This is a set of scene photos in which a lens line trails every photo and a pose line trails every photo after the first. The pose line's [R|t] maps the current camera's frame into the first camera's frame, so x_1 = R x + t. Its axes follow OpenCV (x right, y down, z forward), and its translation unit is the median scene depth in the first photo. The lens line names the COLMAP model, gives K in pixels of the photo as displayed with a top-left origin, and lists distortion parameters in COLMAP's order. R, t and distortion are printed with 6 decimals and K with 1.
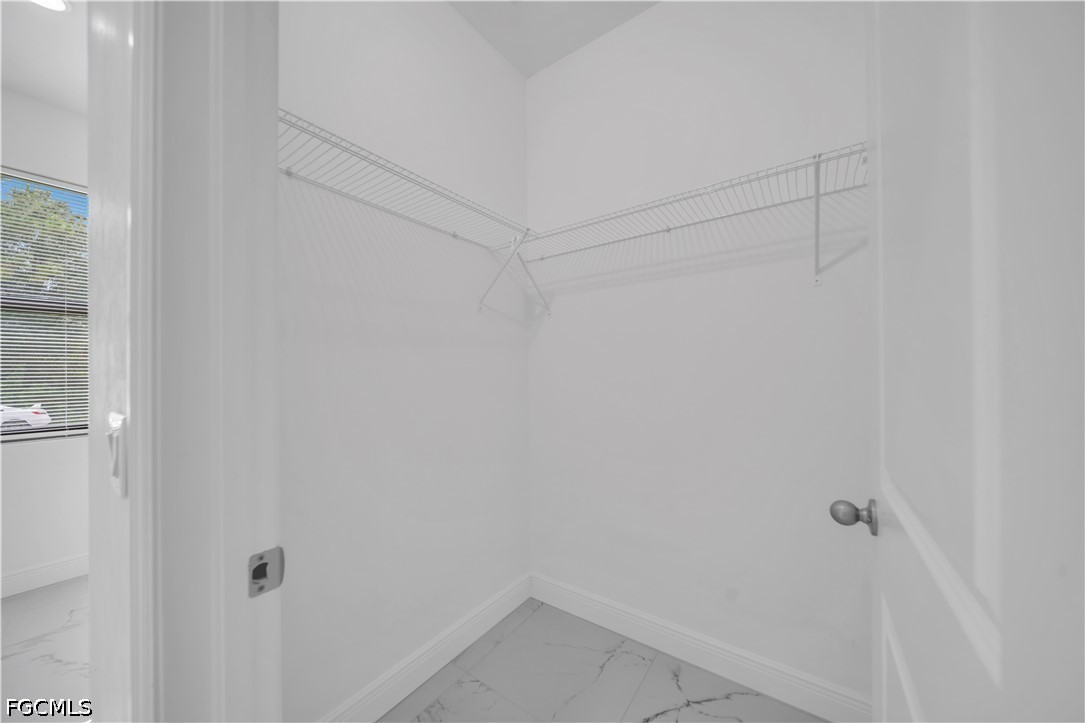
lens RADIAL K [[373.8, 0, 546.7], [0, 373.8, 368.6], [0, 0, 1]] dist [-0.001703, -0.000251]
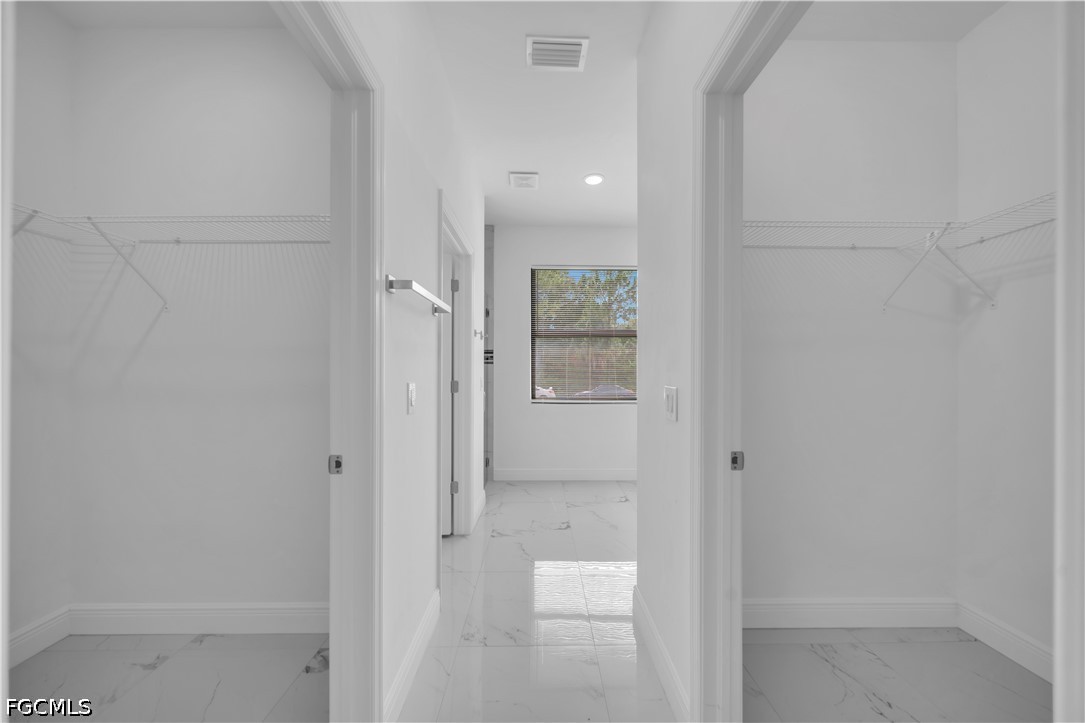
lens RADIAL K [[373.8, 0, 546.7], [0, 373.8, 368.6], [0, 0, 1]] dist [-0.001703, -0.000251]
pose [[0.588879, 0.008739, -0.808174, 0.104035], [-0.004677, 0.999962, 0.007405, -0.002763], [0.808208, -0.000581, 0.588897, -0.347754]]
